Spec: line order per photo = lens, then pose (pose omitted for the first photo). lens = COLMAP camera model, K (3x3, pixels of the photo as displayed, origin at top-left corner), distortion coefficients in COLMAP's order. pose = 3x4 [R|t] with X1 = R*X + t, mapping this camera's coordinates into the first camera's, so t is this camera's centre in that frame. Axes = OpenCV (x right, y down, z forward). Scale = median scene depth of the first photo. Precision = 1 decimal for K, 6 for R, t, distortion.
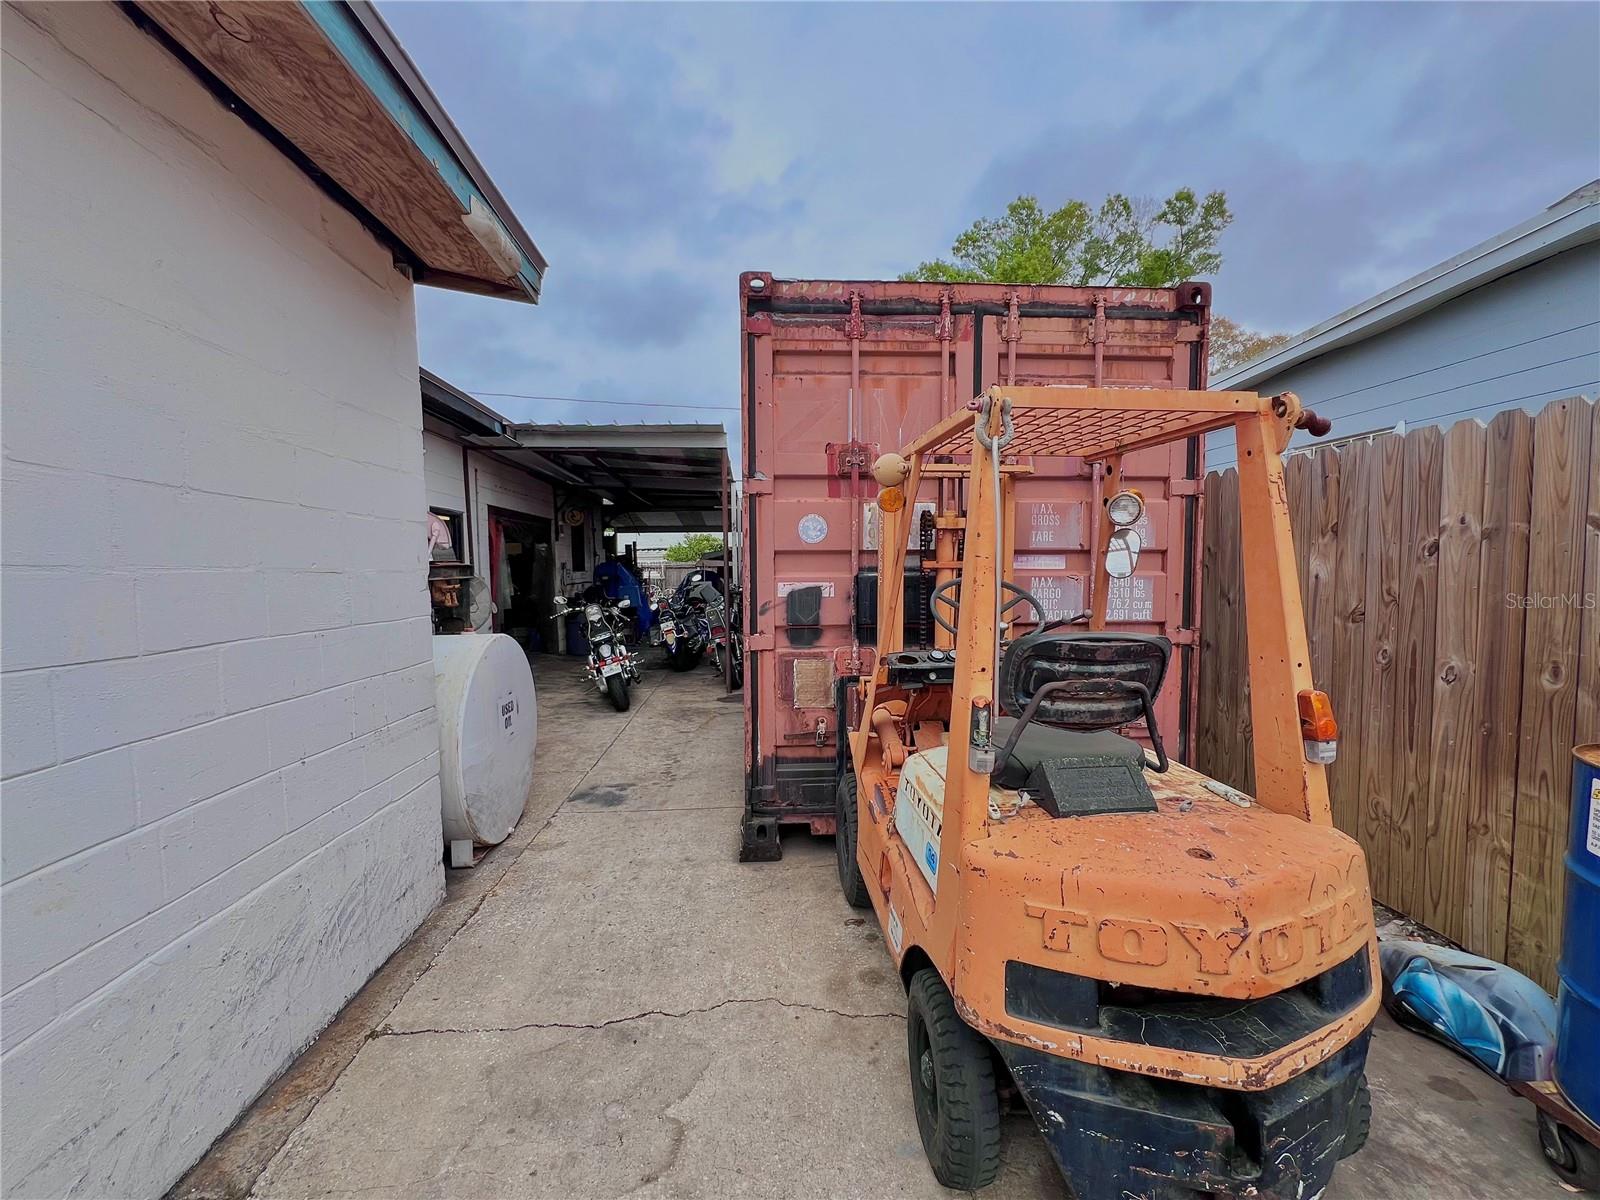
lens RADIAL K [[639.3, 0, 800.5], [0, 639.3, 600.9], [0, 0, 1]] dist [-0.002339, 0.000000]
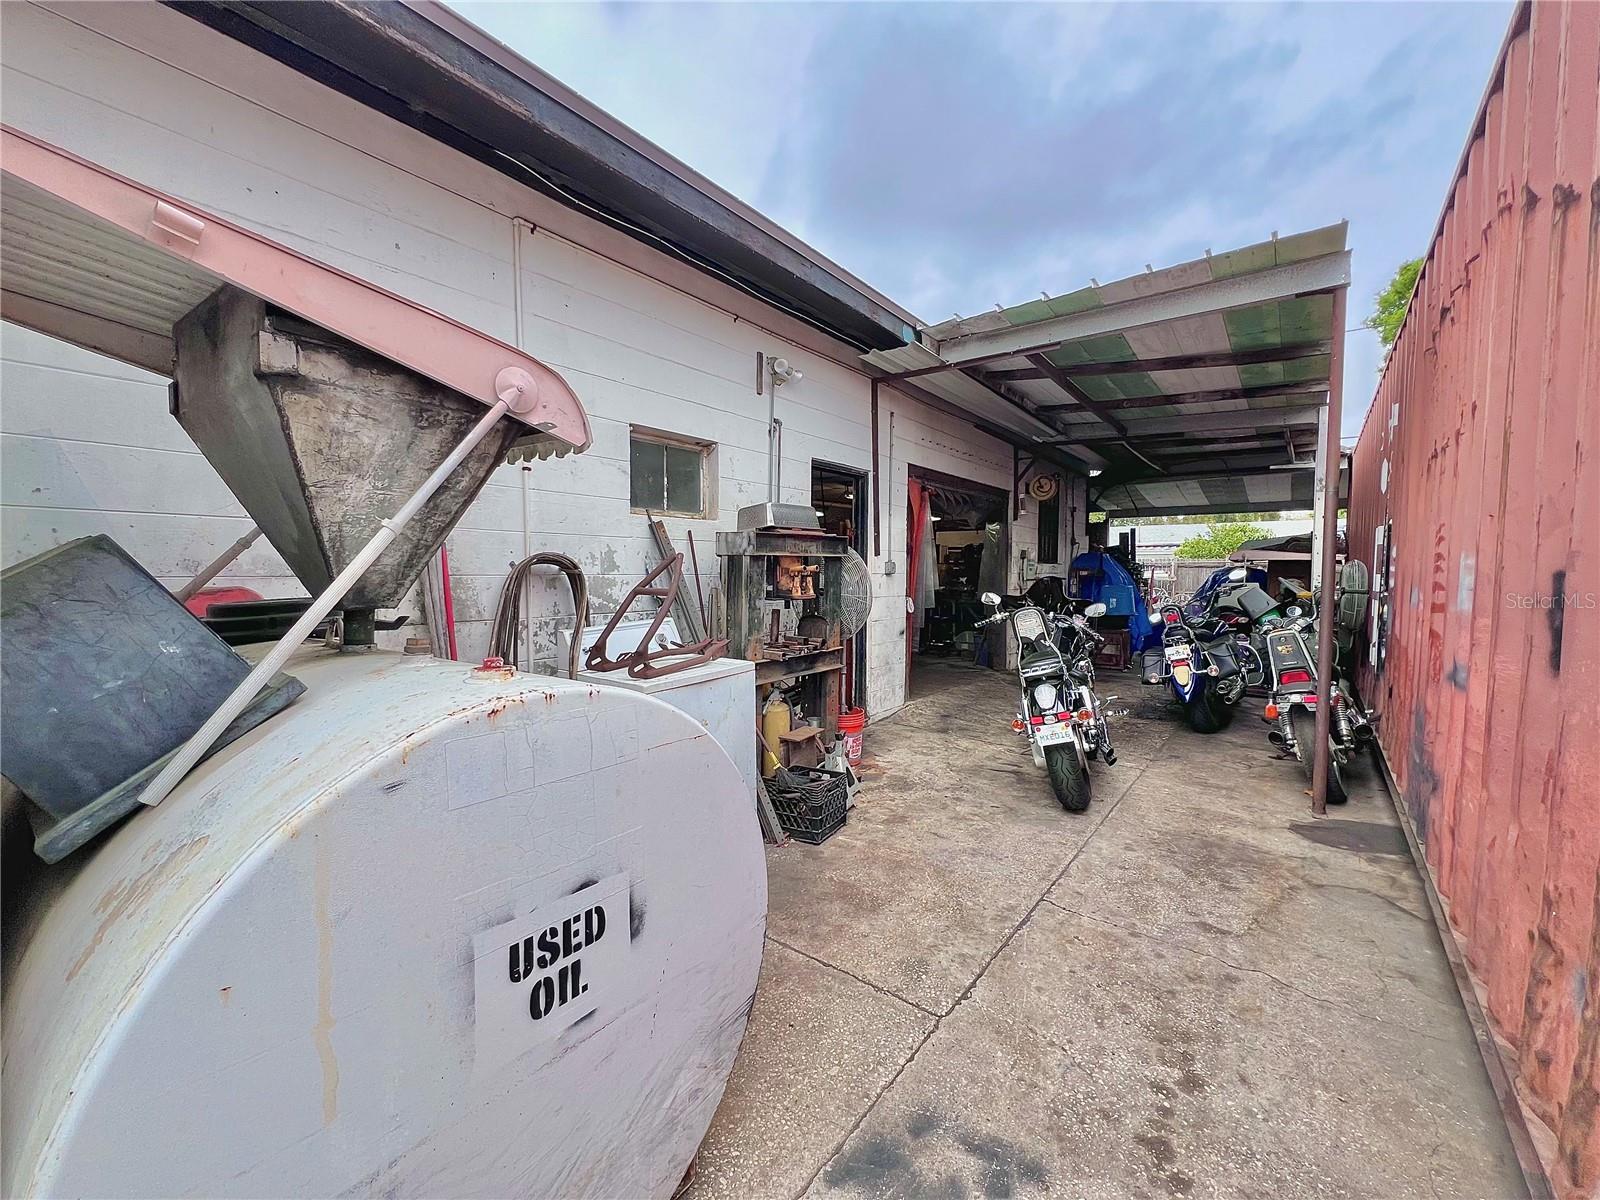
lens RADIAL K [[639.3, 0, 796.2], [0, 639.3, 600.7], [0, 0, 1]] dist [-0.002339, 0.000000]
pose [[0.736025, 0.050771, -0.675047, -0.087579], [-0.052918, 0.998447, 0.017396, -0.000008], [0.674882, 0.022919, 0.737569, 0.397759]]
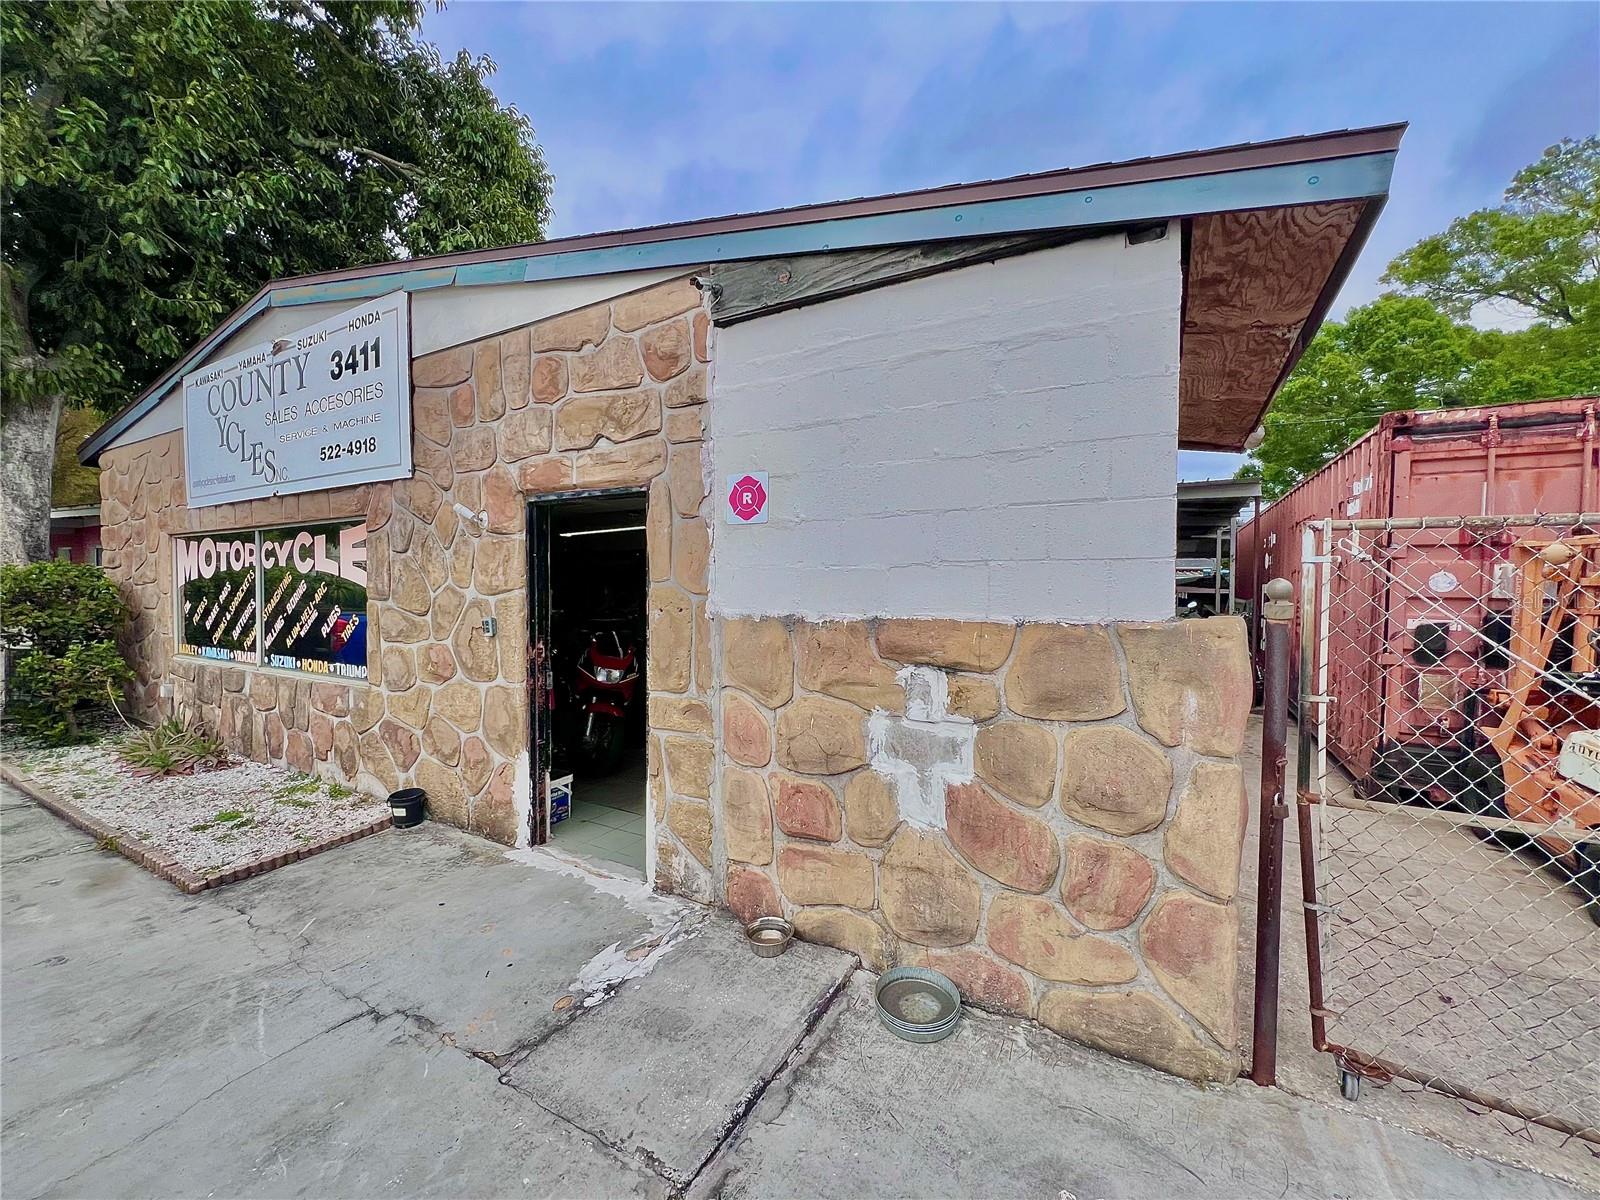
lens RADIAL K [[636.1, 0, 794.6], [0, 636.1, 593.2], [0, 0, 1]] dist [-0.003219, -0.000658]
pose [[0.831282, 0.028879, -0.555100, -0.374738], [-0.047448, 0.998691, -0.019098, 0.006380], [0.553822, 0.042215, 0.831564, -0.908224]]
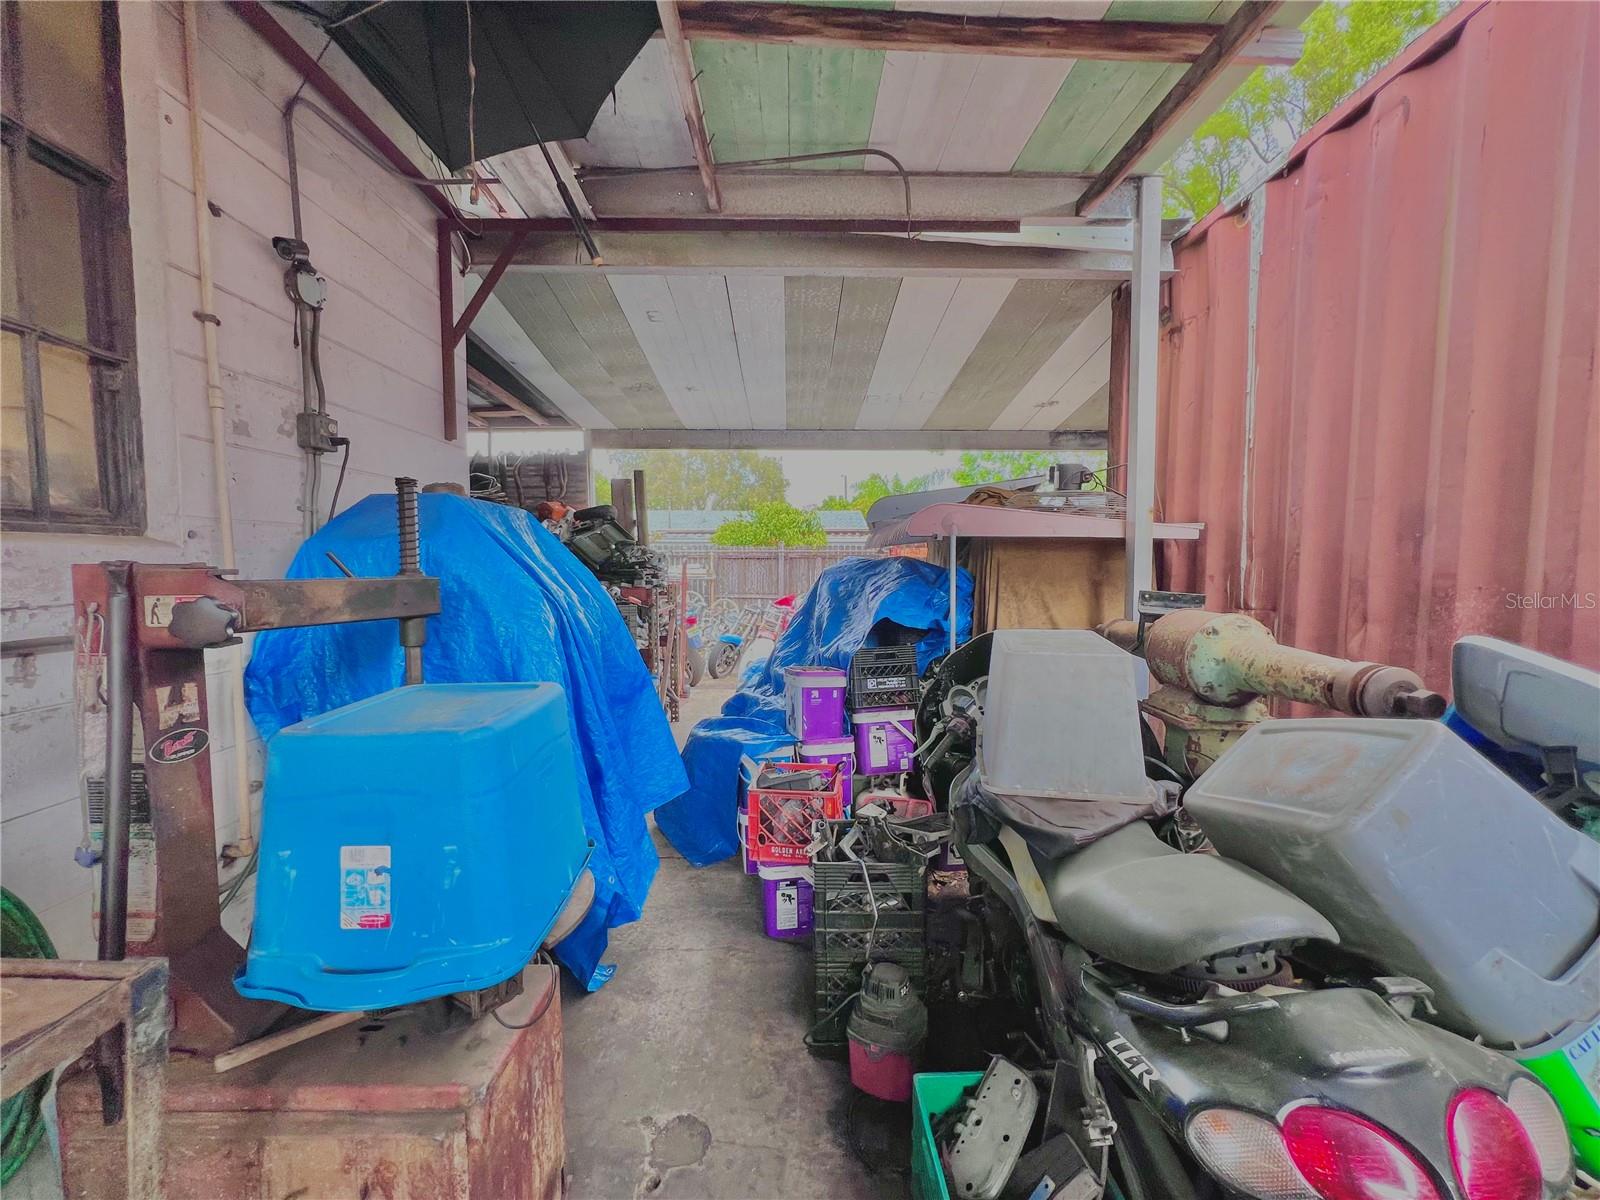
lens RADIAL K [[639.3, 0, 799.3], [0, 639.3, 602.5], [0, 0, 1]] dist [-0.002339, 0.000000]
pose [[0.998362, 0.014871, -0.055254, -0.356907], [-0.014338, 0.999847, 0.010025, -0.067123], [0.055395, -0.009217, 0.998422, 1.514819]]
